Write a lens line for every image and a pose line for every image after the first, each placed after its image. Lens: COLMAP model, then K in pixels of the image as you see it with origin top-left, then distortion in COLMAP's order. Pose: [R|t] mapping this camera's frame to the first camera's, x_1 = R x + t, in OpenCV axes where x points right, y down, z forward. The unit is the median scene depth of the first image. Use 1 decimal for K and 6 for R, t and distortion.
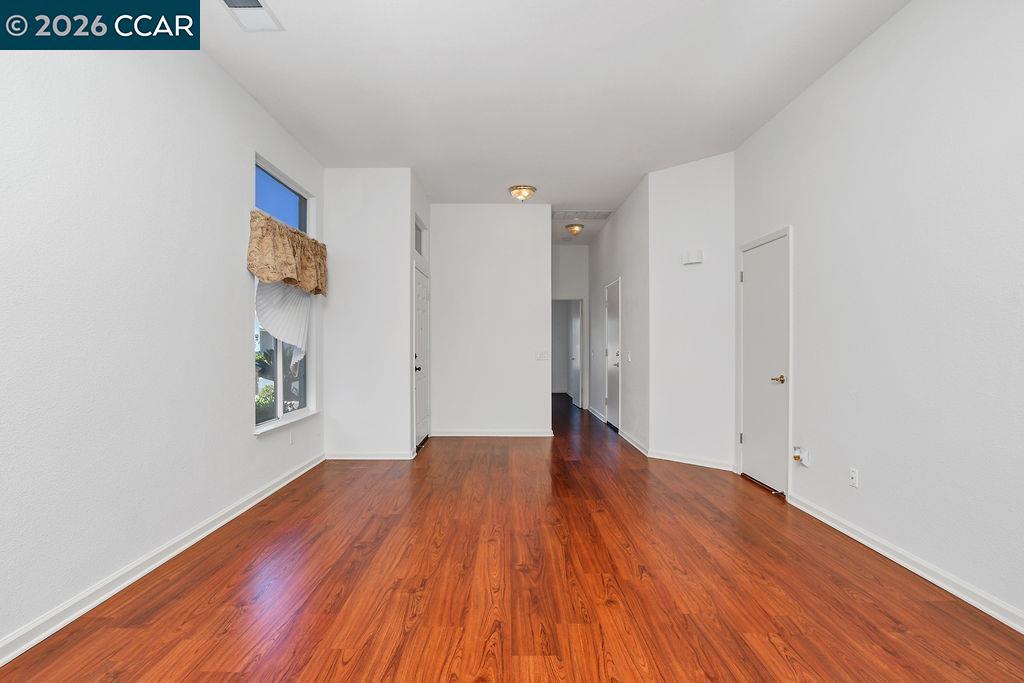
lens RADIAL K [[481.1, 0, 508.1], [0, 481.1, 346.9], [0, 0, 1]] dist [-0.023820, -0.000732]
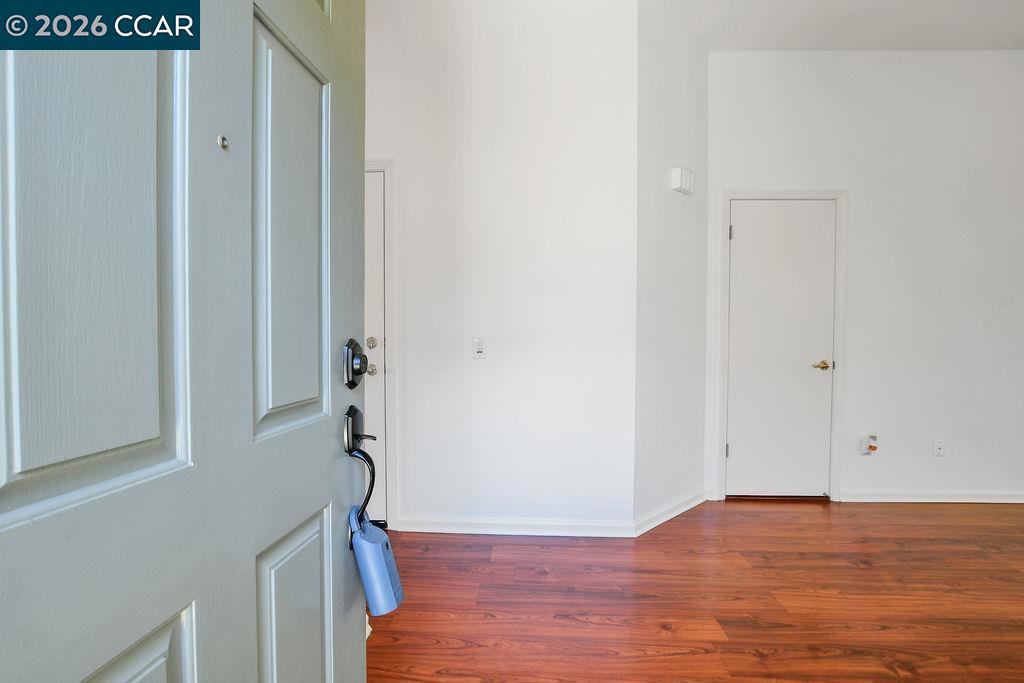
lens RADIAL K [[481.1, 0, 508.1], [0, 481.1, 346.9], [0, 0, 1]] dist [-0.023820, -0.000732]
pose [[0.059011, -0.025793, 0.997924, -0.317055], [-0.000937, 0.999664, 0.025893, 0.012916], [-0.998257, -0.002463, 0.058967, 1.521142]]
